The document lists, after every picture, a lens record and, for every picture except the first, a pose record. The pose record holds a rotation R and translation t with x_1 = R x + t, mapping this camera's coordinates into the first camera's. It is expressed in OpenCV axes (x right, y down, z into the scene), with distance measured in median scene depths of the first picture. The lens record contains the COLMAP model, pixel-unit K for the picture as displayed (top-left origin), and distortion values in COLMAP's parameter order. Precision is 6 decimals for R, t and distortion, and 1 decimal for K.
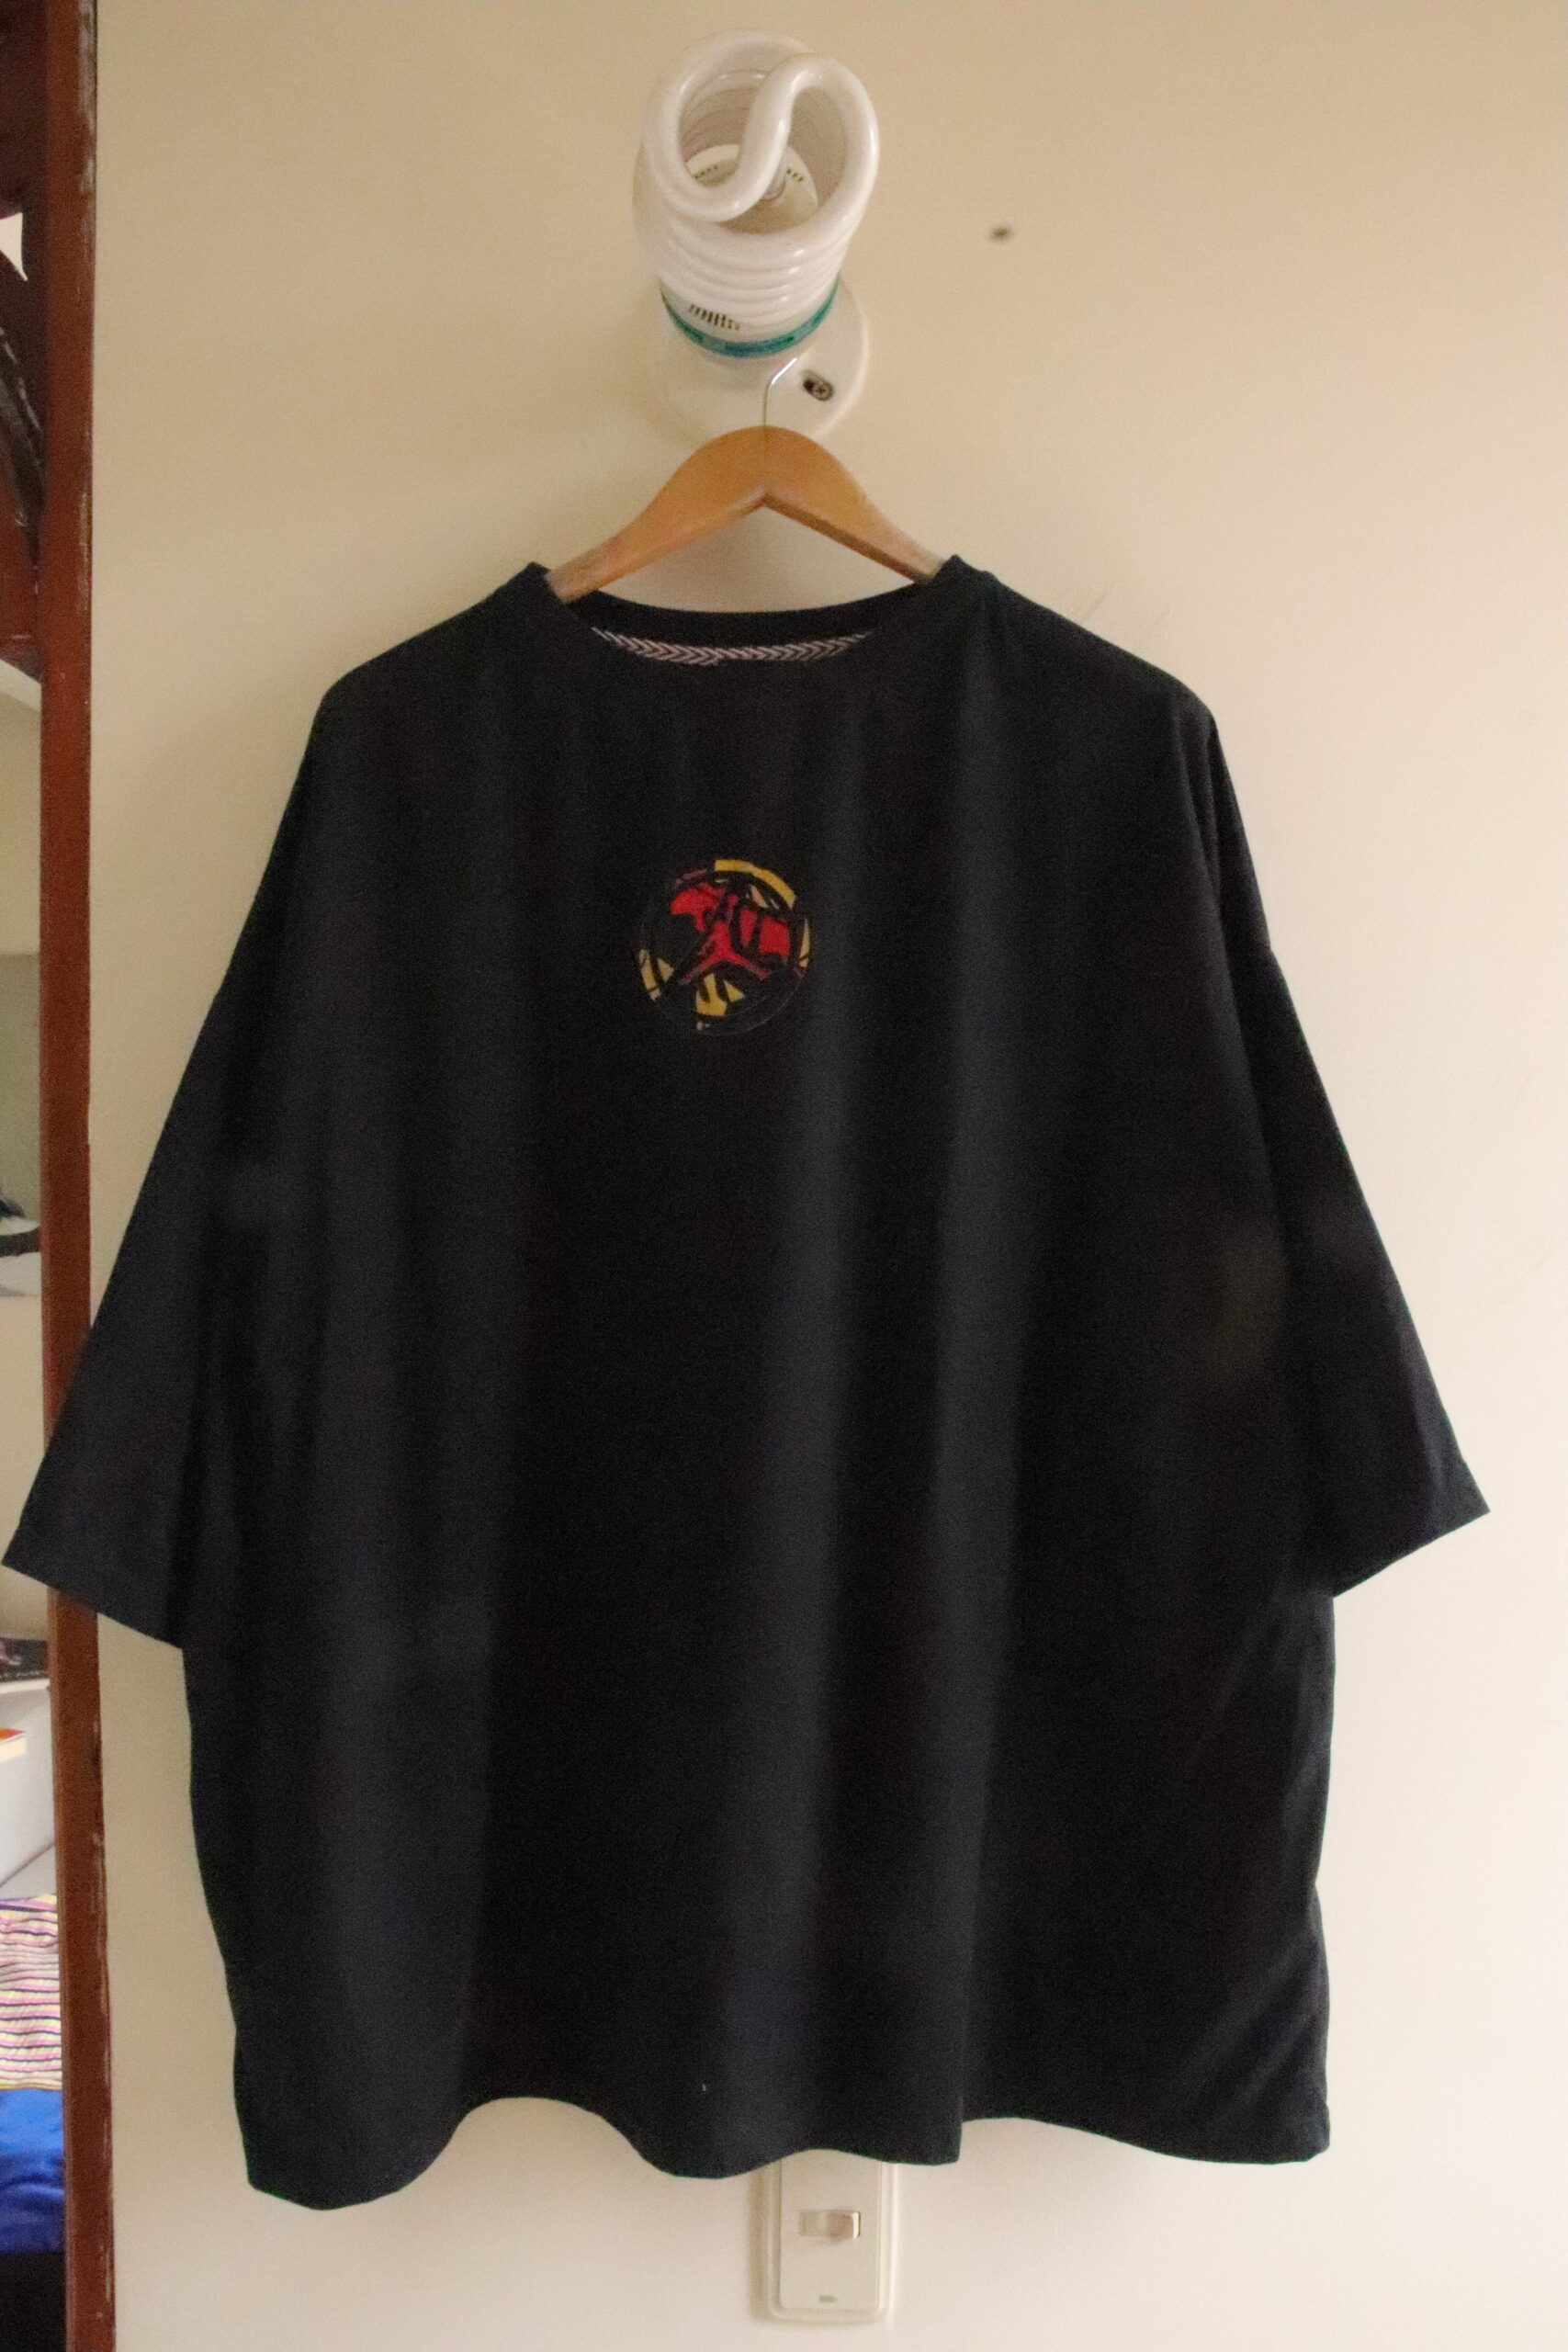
lens RADIAL K [[2158.7, 0, 791.6], [0, 2158.7, 1174.4], [0, 0, 1]] dist [-0.169995, 0.155574]
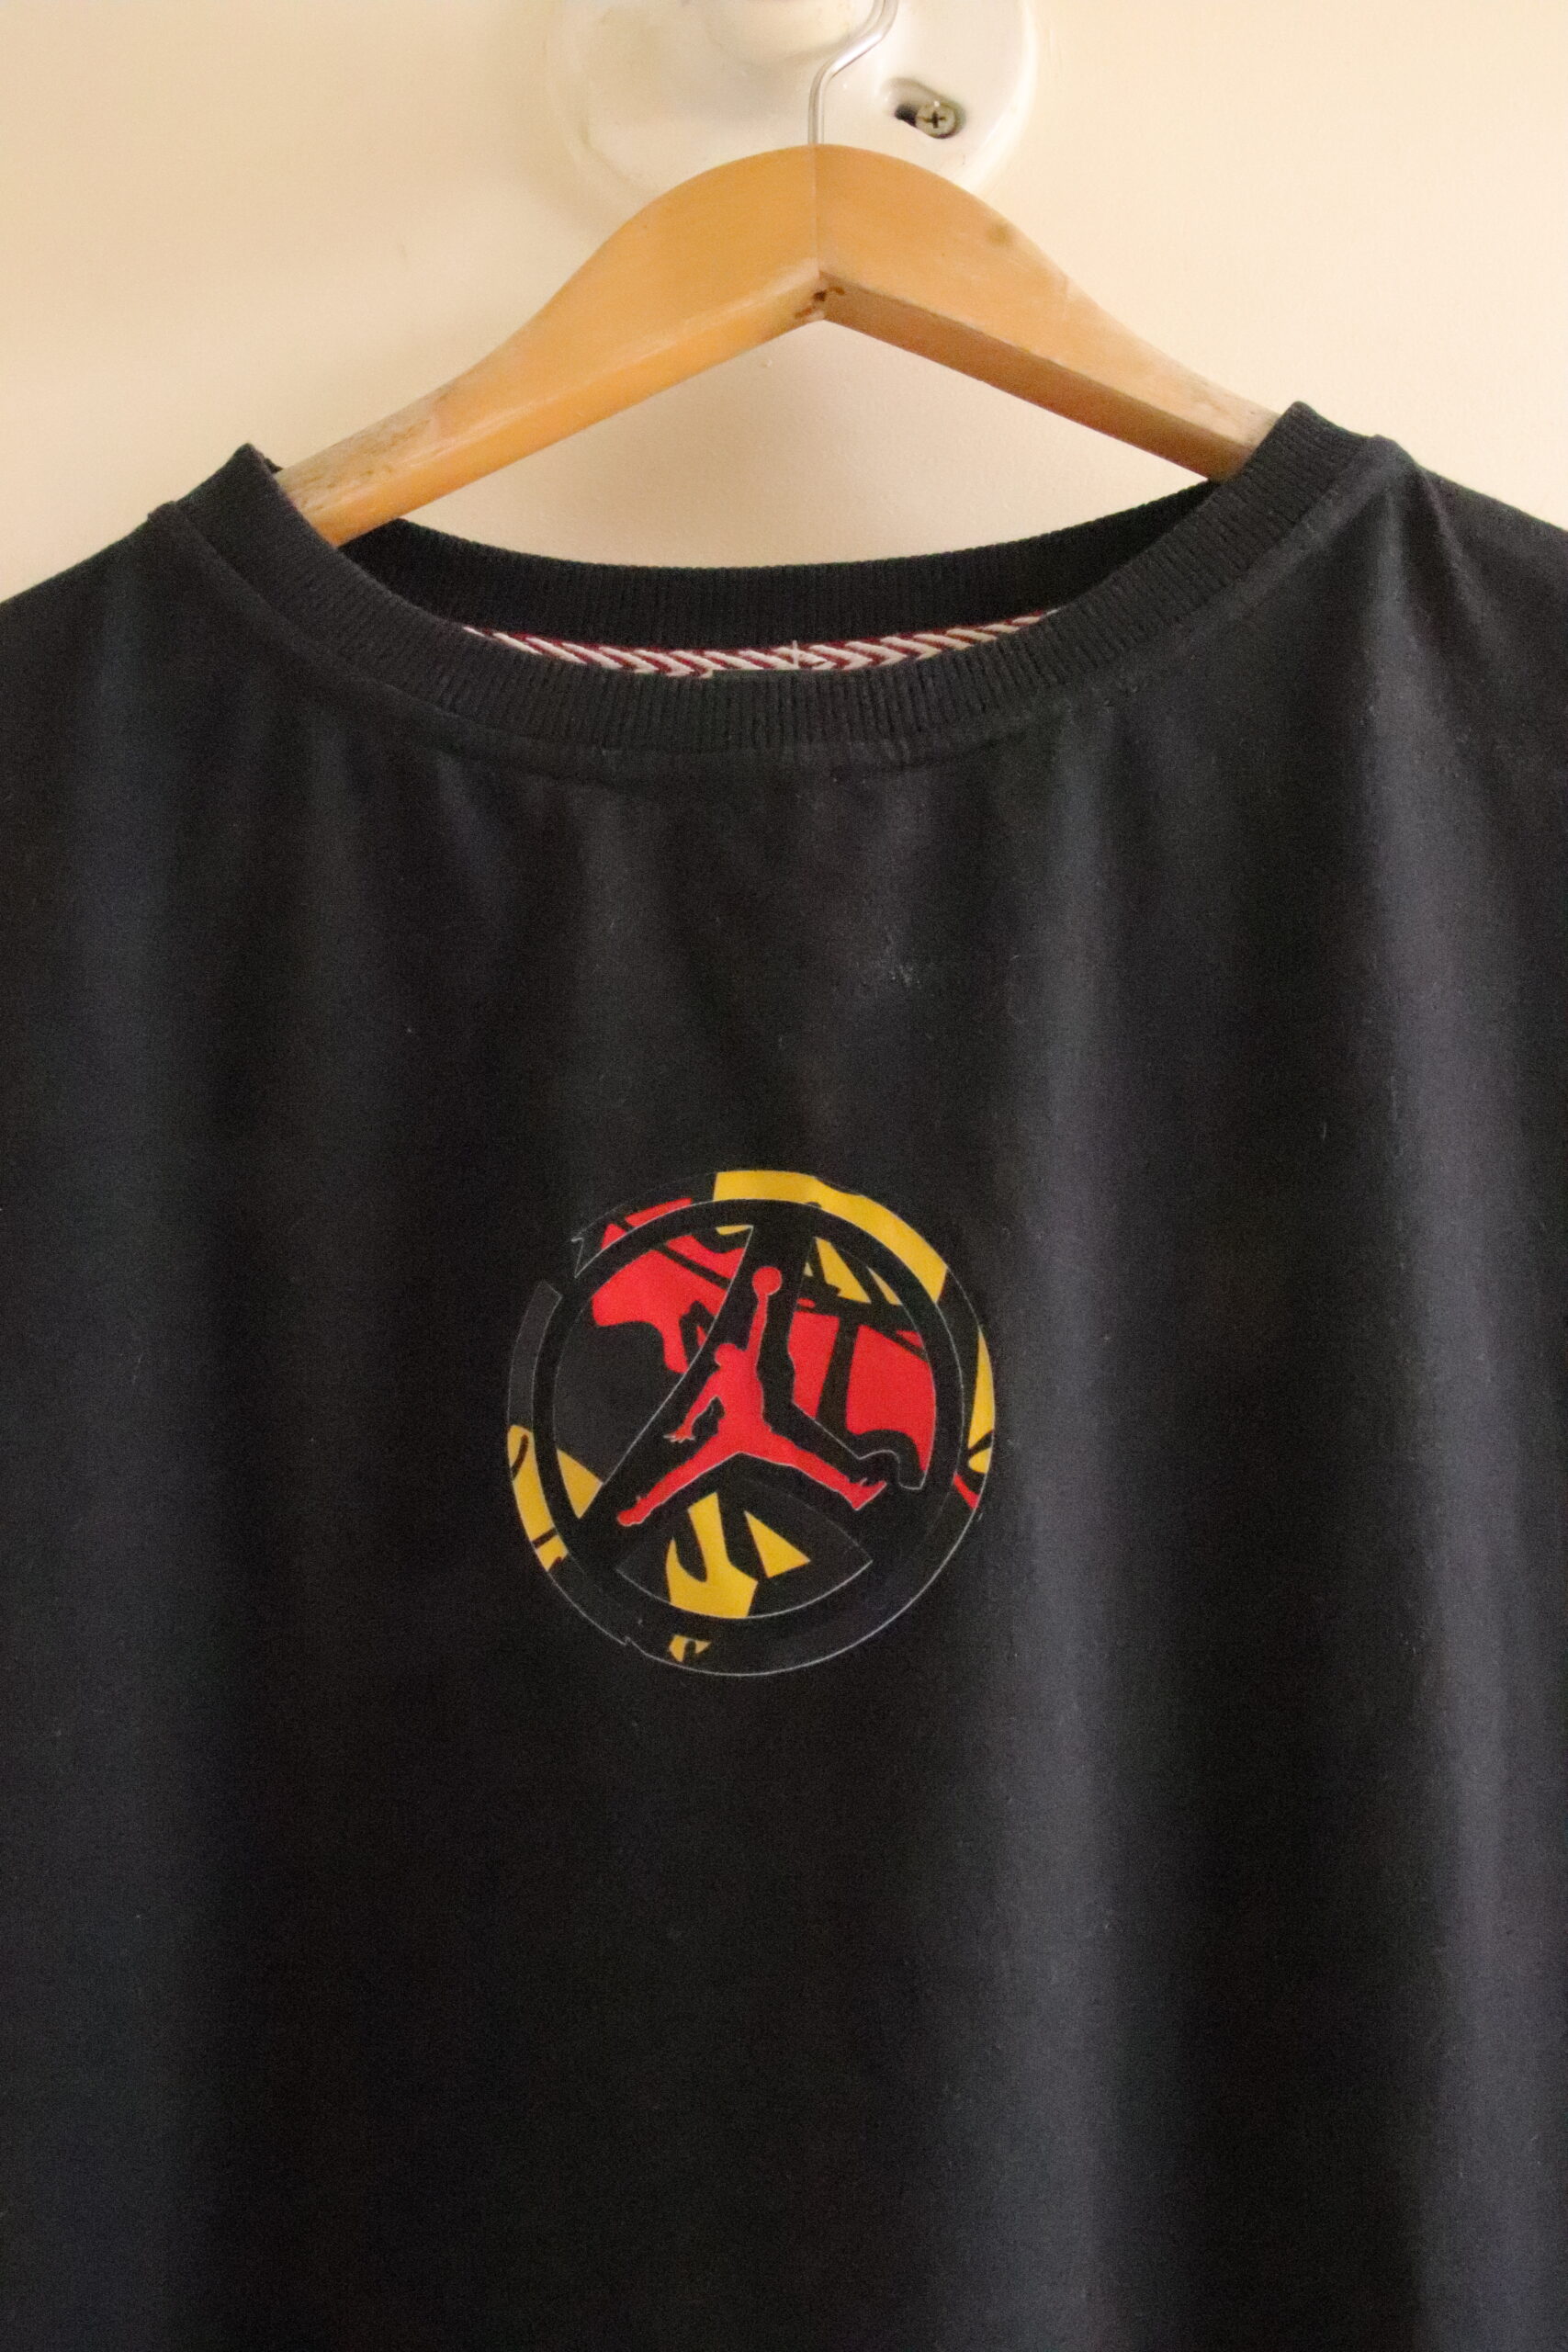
lens RADIAL K [[2158.7, 0, 779.8], [0, 2158.7, 1156.6], [0, 0, 1]] dist [-0.169995, 0.155574]
pose [[0.999711, -0.023210, -0.006332, -0.022449], [0.021710, 0.983741, -0.178275, -0.084365], [0.010367, 0.178086, 0.983960, 0.646969]]
